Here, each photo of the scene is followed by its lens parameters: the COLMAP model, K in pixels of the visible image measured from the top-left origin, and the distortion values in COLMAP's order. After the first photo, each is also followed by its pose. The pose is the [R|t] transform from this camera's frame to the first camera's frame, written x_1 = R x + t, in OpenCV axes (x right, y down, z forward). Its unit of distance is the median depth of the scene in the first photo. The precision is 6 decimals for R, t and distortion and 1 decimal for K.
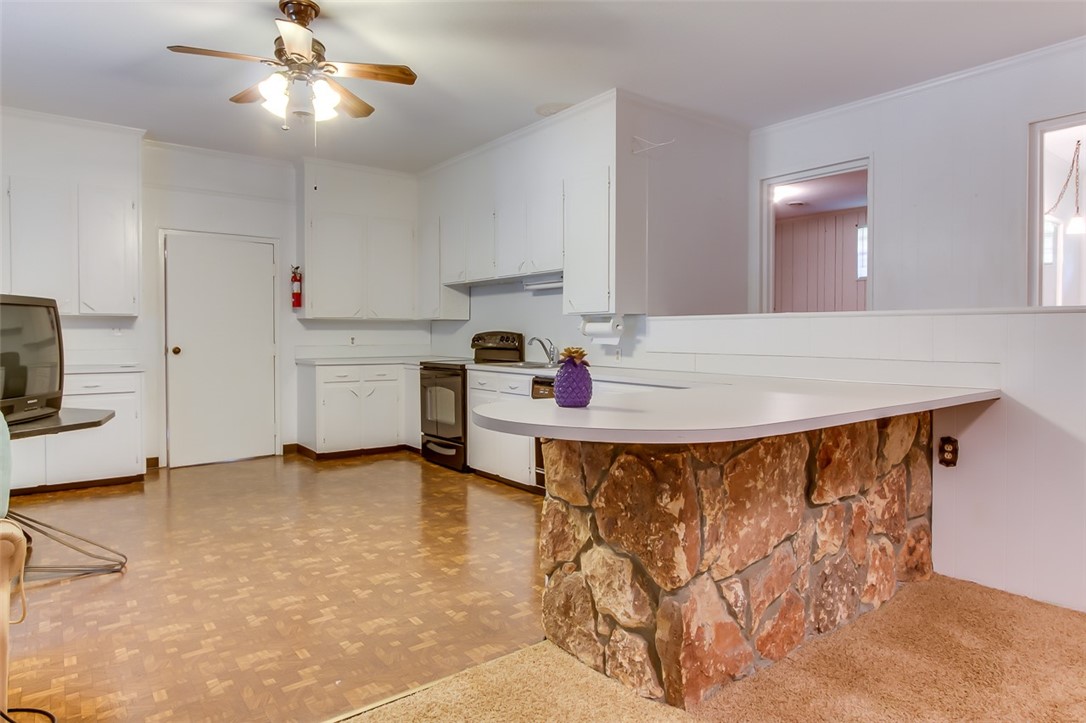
lens RADIAL K [[656.4, 0, 549.5], [0, 656.4, 352.7], [0, 0, 1]] dist [-0.025641, 0.000877]
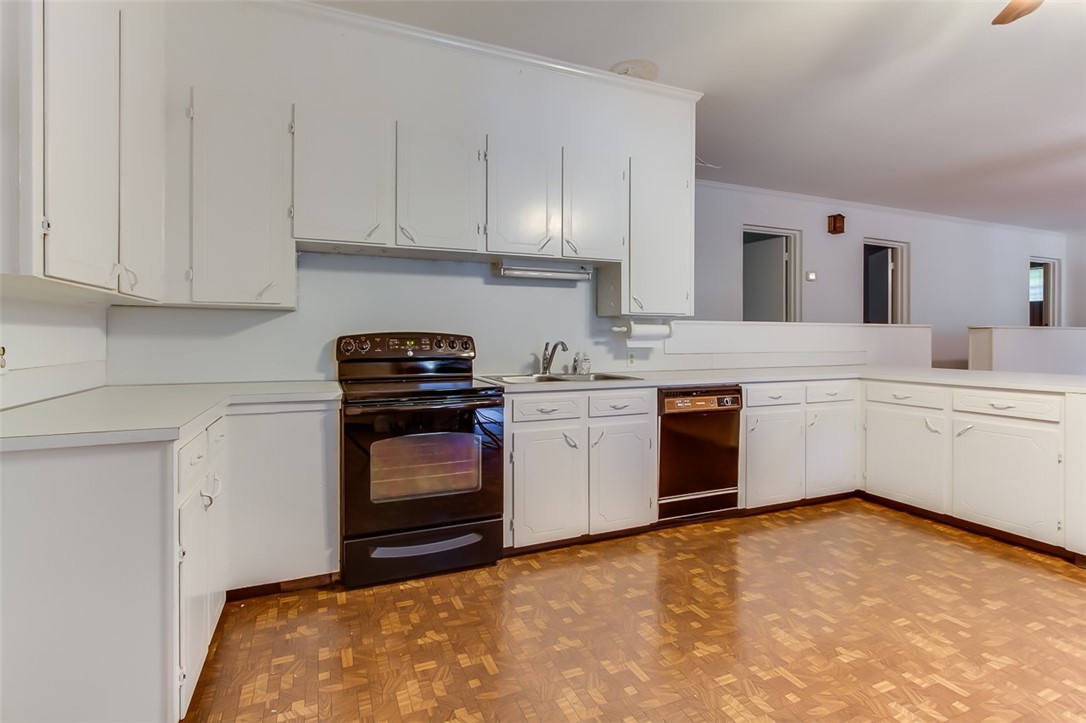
lens RADIAL K [[511.1, 0, 525.2], [0, 511.1, 340.4], [0, 0, 1]] dist [-0.001056, 0.000446]
pose [[0.258143, -0.006765, 0.966083, -0.675646], [0.027004, 0.999635, -0.000215, -0.027642], [-0.965729, 0.026144, 0.258232, 0.981085]]
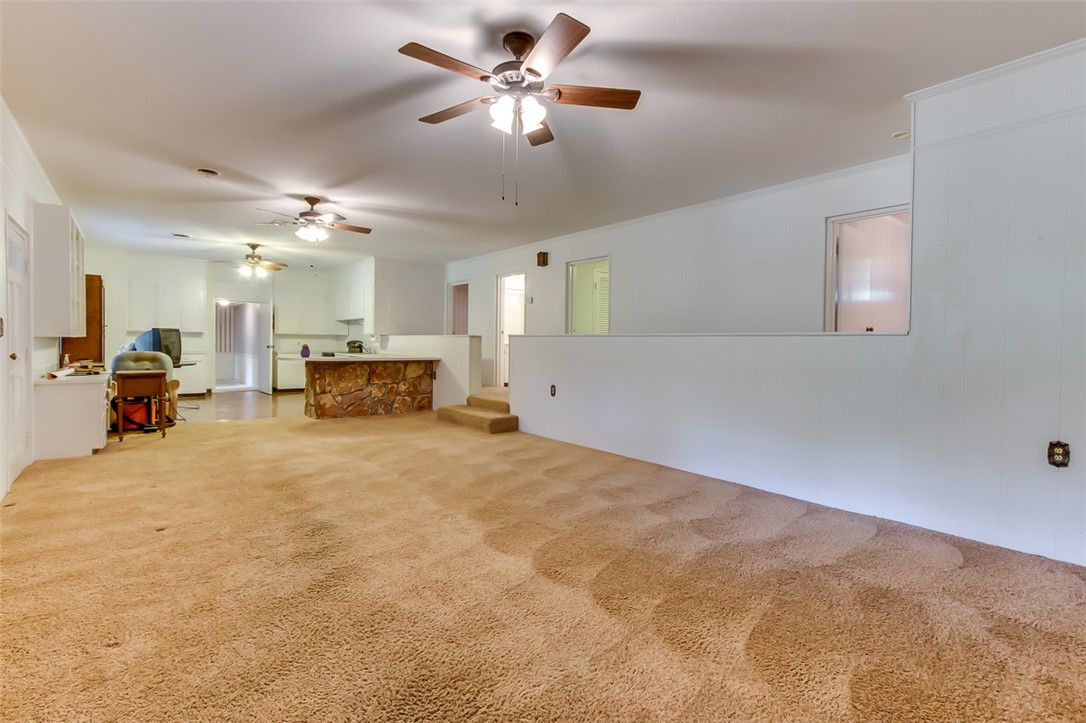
lens RADIAL K [[511.1, 0, 538.5], [0, 511.1, 354.5], [0, 0, 1]] dist [-0.001056, 0.000446]
pose [[0.999790, 0.011858, 0.016738, 0.733222], [-0.011758, 0.999913, -0.006052, 0.031441], [-0.016808, 0.005854, 0.999842, -1.166109]]
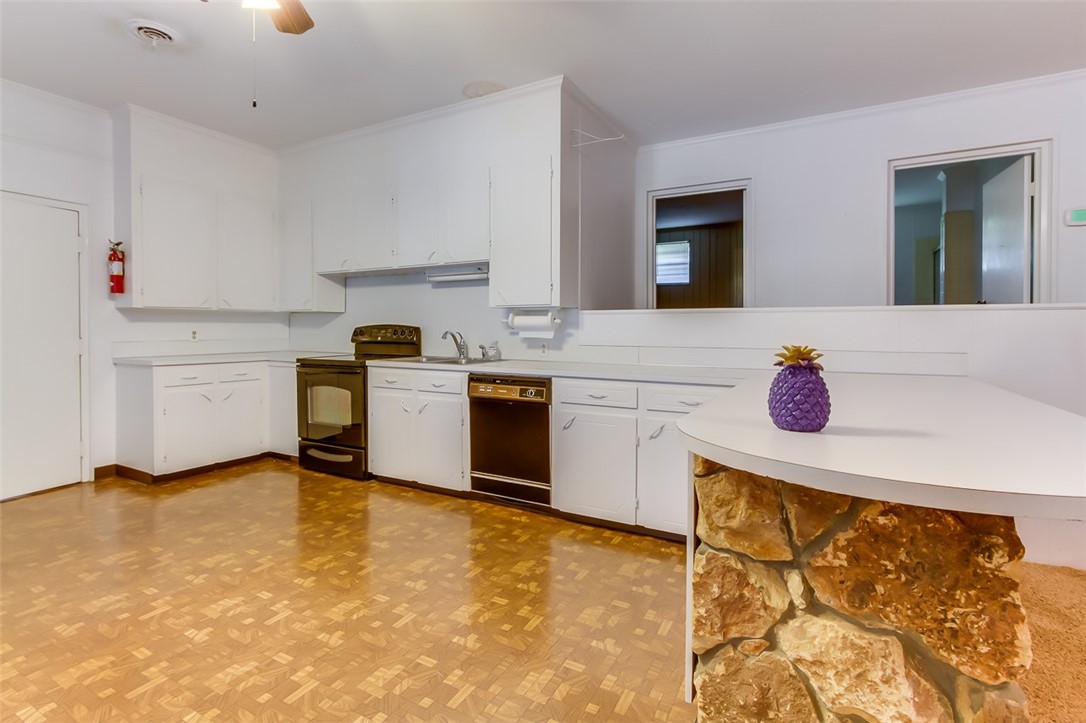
lens RADIAL K [[511.1, 0, 552.4], [0, 511.1, 337.4], [0, 0, 1]] dist [-0.001056, 0.000446]
pose [[0.913646, -0.005973, 0.406467, -0.206113], [0.010004, 0.999920, -0.007794, -0.007403], [-0.406388, 0.011187, 0.913632, 0.287714]]
